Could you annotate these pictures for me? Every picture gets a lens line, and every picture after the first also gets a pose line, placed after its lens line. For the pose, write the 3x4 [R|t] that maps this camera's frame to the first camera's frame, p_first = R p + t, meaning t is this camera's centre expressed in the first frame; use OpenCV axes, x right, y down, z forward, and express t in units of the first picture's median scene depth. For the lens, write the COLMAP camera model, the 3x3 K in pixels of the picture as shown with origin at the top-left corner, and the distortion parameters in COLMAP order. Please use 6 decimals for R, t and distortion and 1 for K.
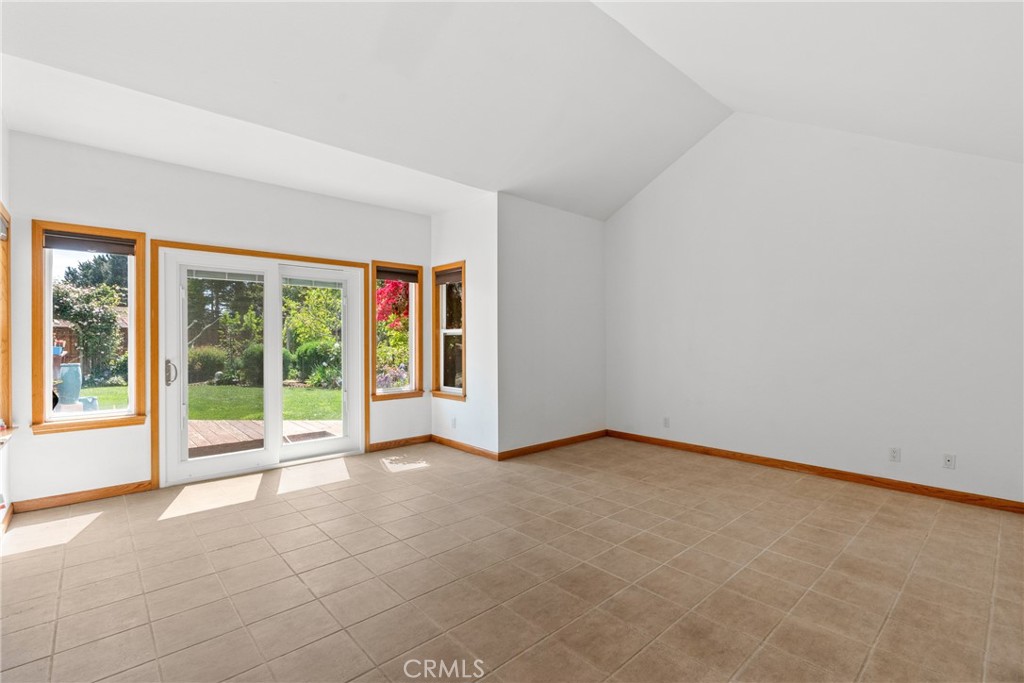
lens RADIAL K [[467.0, 0, 512.3], [0, 467.0, 341.9], [0, 0, 1]] dist [-0.002197, 0.000089]
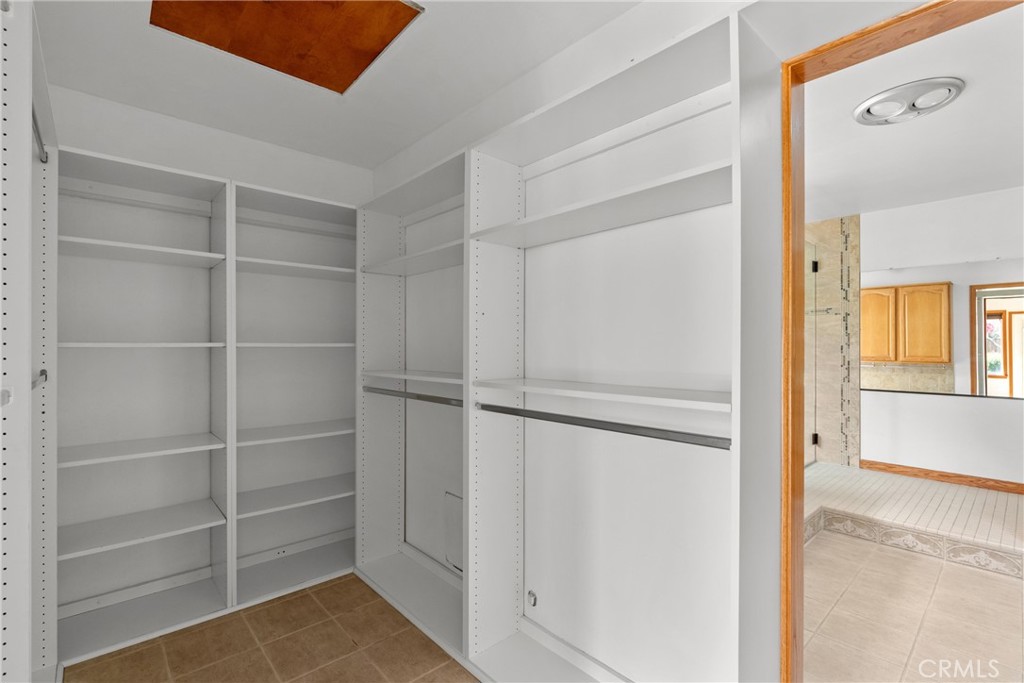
lens RADIAL K [[467.0, 0, 509.6], [0, 467.0, 345.2], [0, 0, 1]] dist [-0.002197, 0.000089]
pose [[0.097995, -0.002999, -0.995182, 1.469995], [-0.000825, 0.999995, -0.003095, -0.032594], [0.995187, 0.001124, 0.097992, -1.935089]]
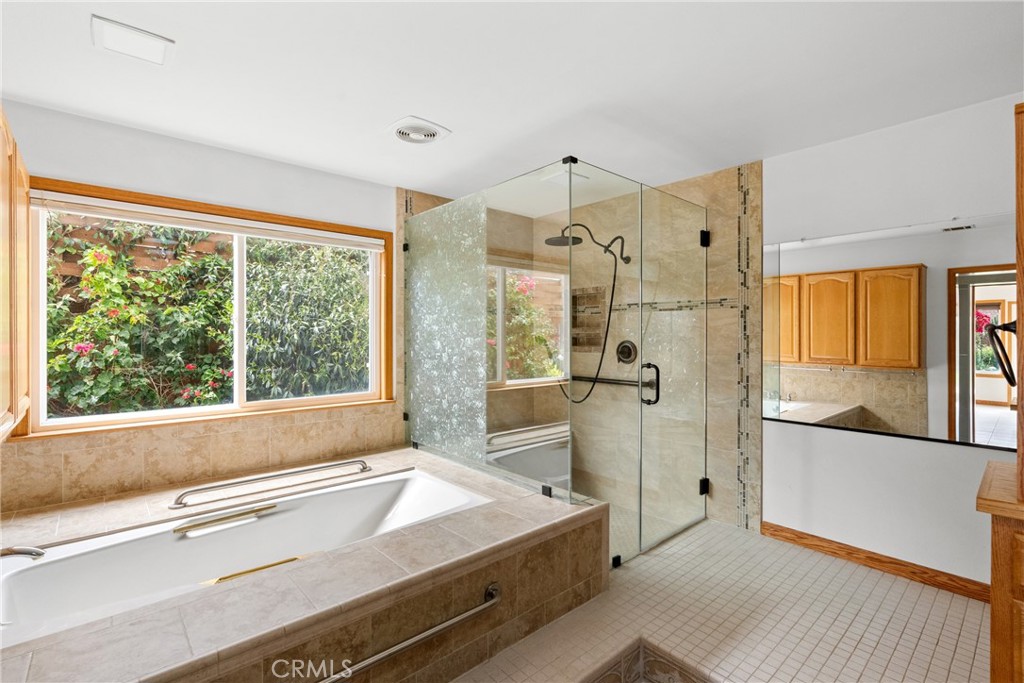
lens RADIAL K [[467.0, 0, 514.8], [0, 467.0, 336.1], [0, 0, 1]] dist [-0.002197, 0.000089]
pose [[0.092848, 0.002885, -0.995676, 0.989502], [-0.002048, 0.999994, 0.002706, -0.084132], [0.995678, 0.001788, 0.092853, -1.204296]]
